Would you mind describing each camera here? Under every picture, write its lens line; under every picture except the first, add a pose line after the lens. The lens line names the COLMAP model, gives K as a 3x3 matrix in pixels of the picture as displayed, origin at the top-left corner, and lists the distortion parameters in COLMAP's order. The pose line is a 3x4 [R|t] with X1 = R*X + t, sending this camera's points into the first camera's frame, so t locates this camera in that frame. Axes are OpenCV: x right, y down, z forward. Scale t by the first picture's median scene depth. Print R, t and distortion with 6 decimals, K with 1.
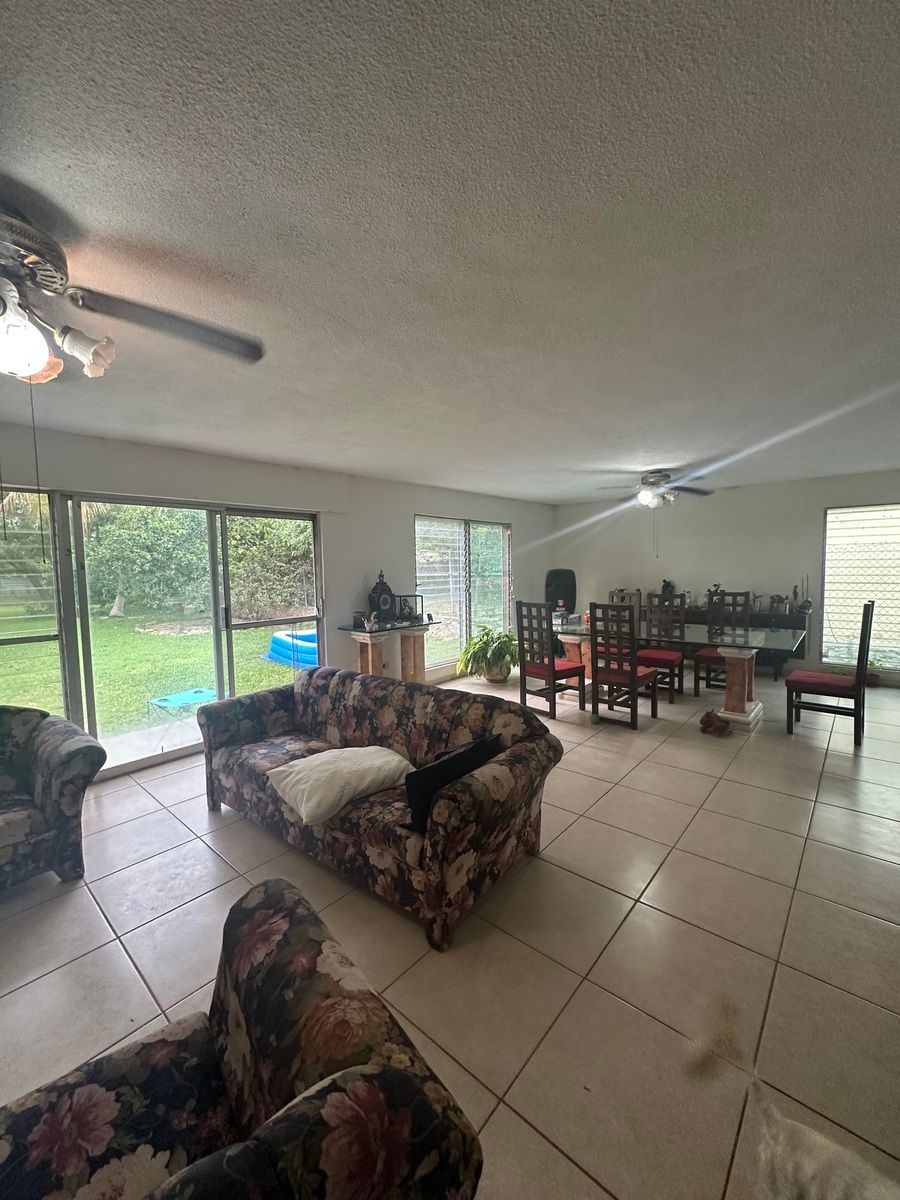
lens RADIAL K [[478.6, 0, 452.6], [0, 478.6, 599.4], [0, 0, 1]] dist [-0.007371, 0.001606]
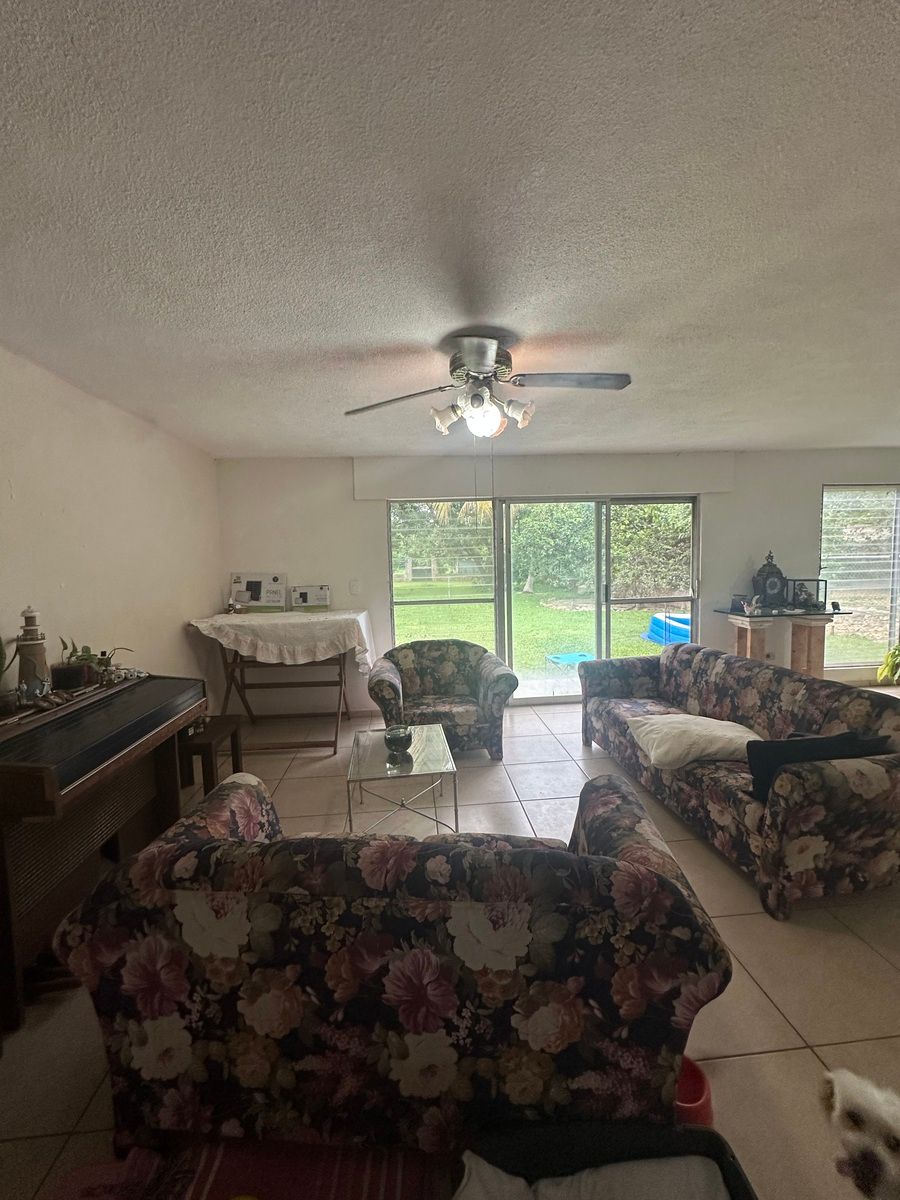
lens RADIAL K [[478.6, 0, 450.0], [0, 478.6, 601.4], [0, 0, 1]] dist [-0.007371, 0.001606]
pose [[0.713499, 0.059626, -0.698115, 0.108670], [-0.033096, 0.998128, 0.051424, 0.016133], [0.699874, -0.013586, 0.714137, -0.156538]]
